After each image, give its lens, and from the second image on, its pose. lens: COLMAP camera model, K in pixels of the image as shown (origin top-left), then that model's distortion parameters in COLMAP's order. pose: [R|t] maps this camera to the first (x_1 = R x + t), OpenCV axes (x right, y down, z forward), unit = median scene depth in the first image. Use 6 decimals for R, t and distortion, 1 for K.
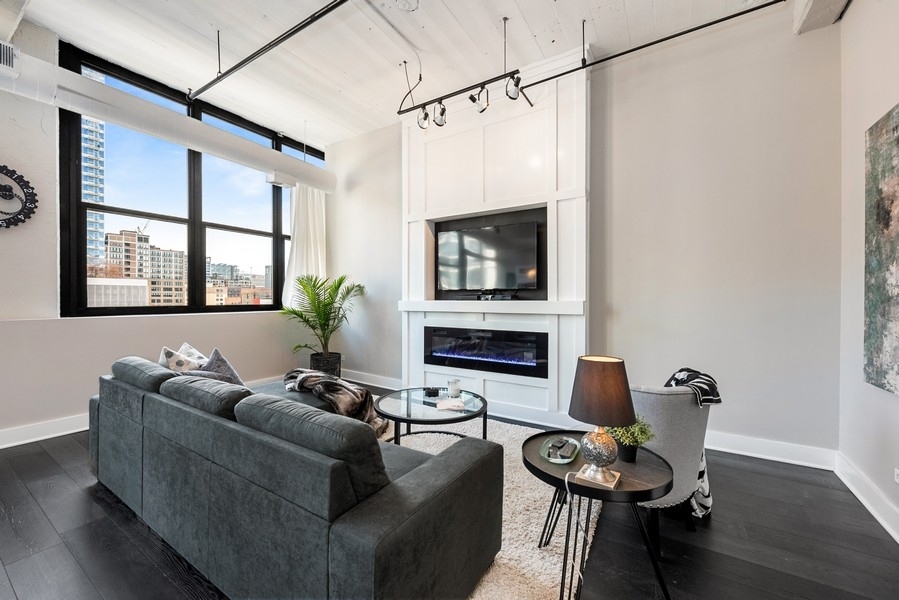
lens RADIAL K [[353.5, 0, 449.9], [0, 353.5, 299.8], [0, 0, 1]] dist [0.002366, -0.001441]
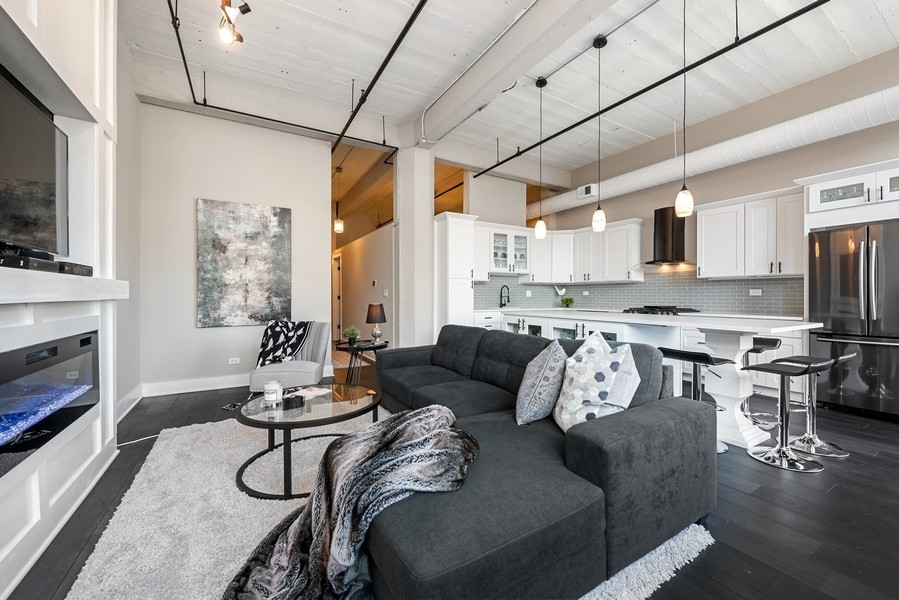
lens RADIAL K [[353.5, 0, 453.1], [0, 353.5, 296.9], [0, 0, 1]] dist [0.002366, -0.001441]
pose [[-0.890662, -0.004651, 0.454642, -0.572941], [-0.000649, 0.999960, 0.008957, 0.027527], [-0.454666, 0.007683, -0.890629, 1.257065]]
